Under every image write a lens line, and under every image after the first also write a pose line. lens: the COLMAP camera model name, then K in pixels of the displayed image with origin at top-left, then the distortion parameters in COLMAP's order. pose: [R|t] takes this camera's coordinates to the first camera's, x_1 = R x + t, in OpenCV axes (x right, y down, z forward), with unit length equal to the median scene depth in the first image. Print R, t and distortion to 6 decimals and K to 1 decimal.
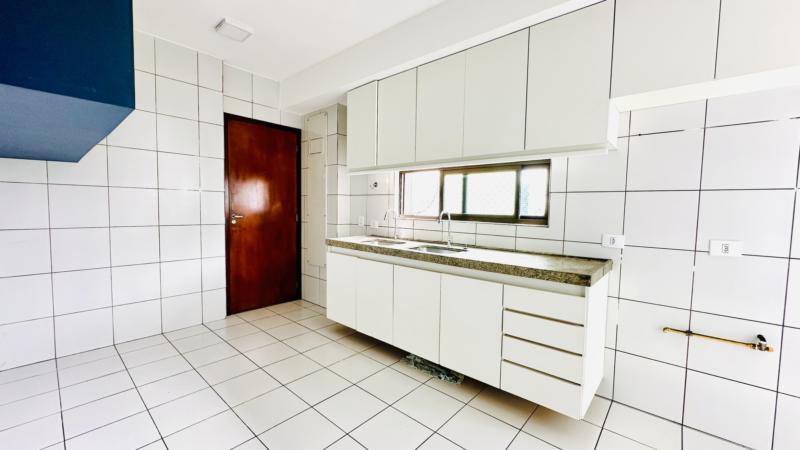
lens RADIAL K [[319.8, 0, 400.8], [0, 319.8, 225.2], [0, 0, 1]] dist [0.000157, -0.000395]
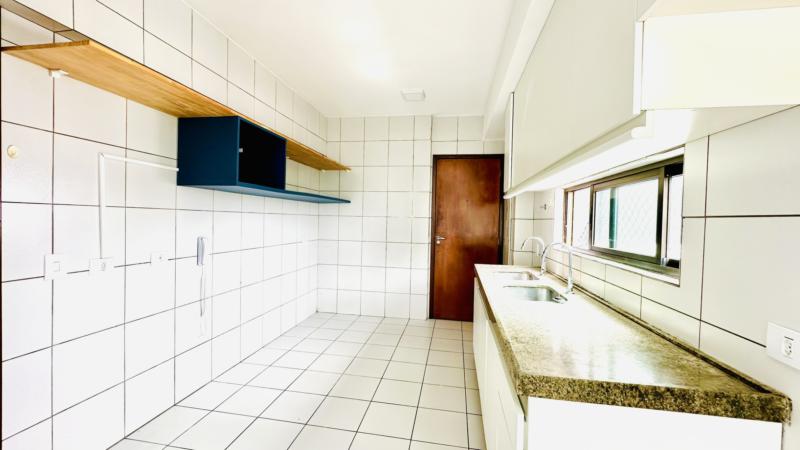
lens RADIAL K [[319.8, 0, 399.3], [0, 319.8, 226.9], [0, 0, 1]] dist [0.000157, -0.000395]
pose [[0.521728, 0.011533, -0.853034, 0.560913], [-0.060098, 0.997921, -0.023264, -0.041013], [0.850993, 0.063403, 0.521337, 0.309436]]
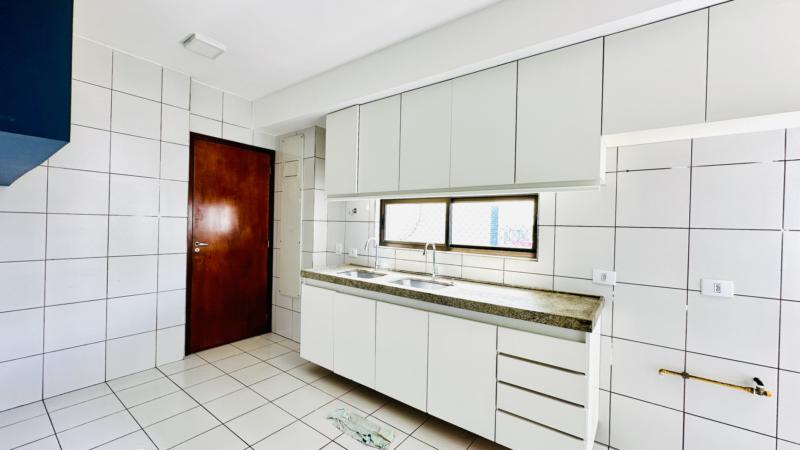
lens RADIAL K [[319.8, 0, 401.2], [0, 319.8, 224.7], [0, 0, 1]] dist [0.000157, -0.000395]
pose [[0.996413, 0.005339, 0.084459, -0.027220], [-0.000753, 0.998528, -0.054235, -0.042627], [-0.084624, 0.053977, 0.994950, 0.054725]]
